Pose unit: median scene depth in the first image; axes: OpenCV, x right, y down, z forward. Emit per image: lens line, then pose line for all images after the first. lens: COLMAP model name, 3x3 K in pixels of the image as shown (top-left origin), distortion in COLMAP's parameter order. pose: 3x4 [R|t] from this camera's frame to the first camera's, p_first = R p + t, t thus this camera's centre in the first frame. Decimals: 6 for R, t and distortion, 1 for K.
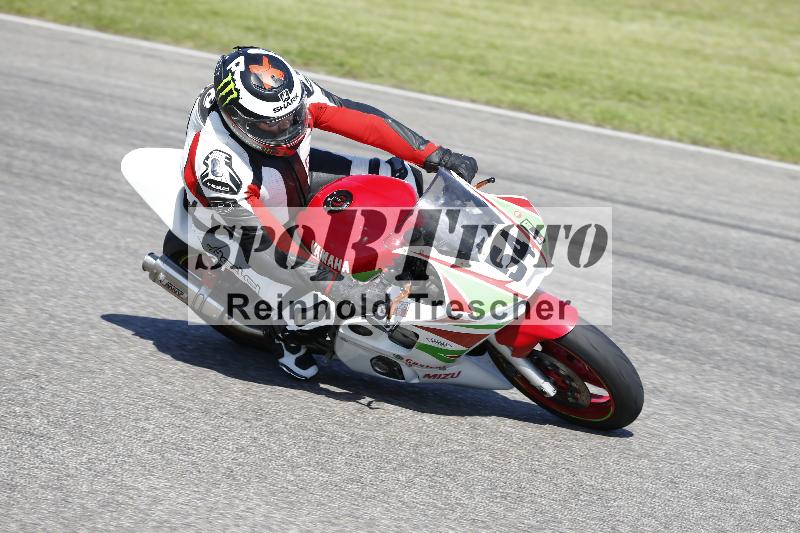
lens RADIAL K [[4759.8, 0, 397.3], [0, 4759.8, 268.6], [0, 0, 1]] dist [1.384436, 0.000000]
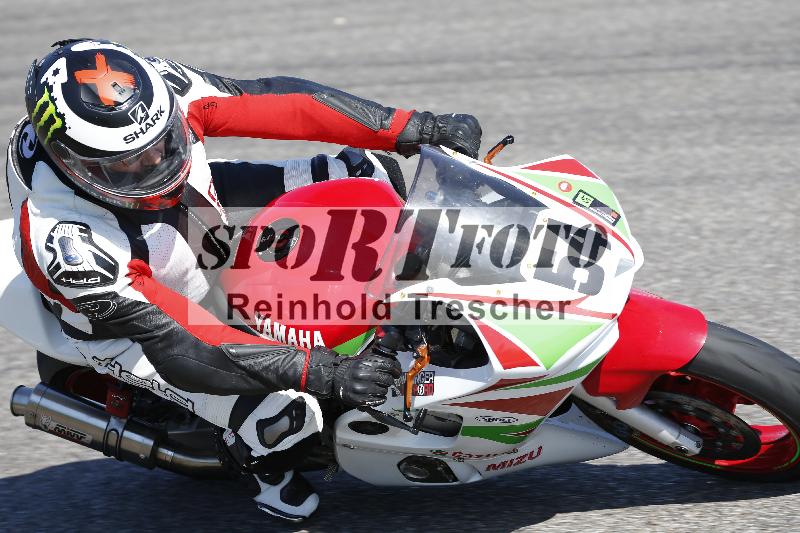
lens RADIAL K [[4759.8, 0, 365.8], [0, 4759.8, 333.4], [0, 0, 1]] dist [1.384436, 0.000000]
pose [[0.961771, -0.273154, -0.019592, 0.007554], [0.273810, 0.960456, 0.050522, -0.031036], [0.005017, -0.053955, 0.998531, 0.381667]]
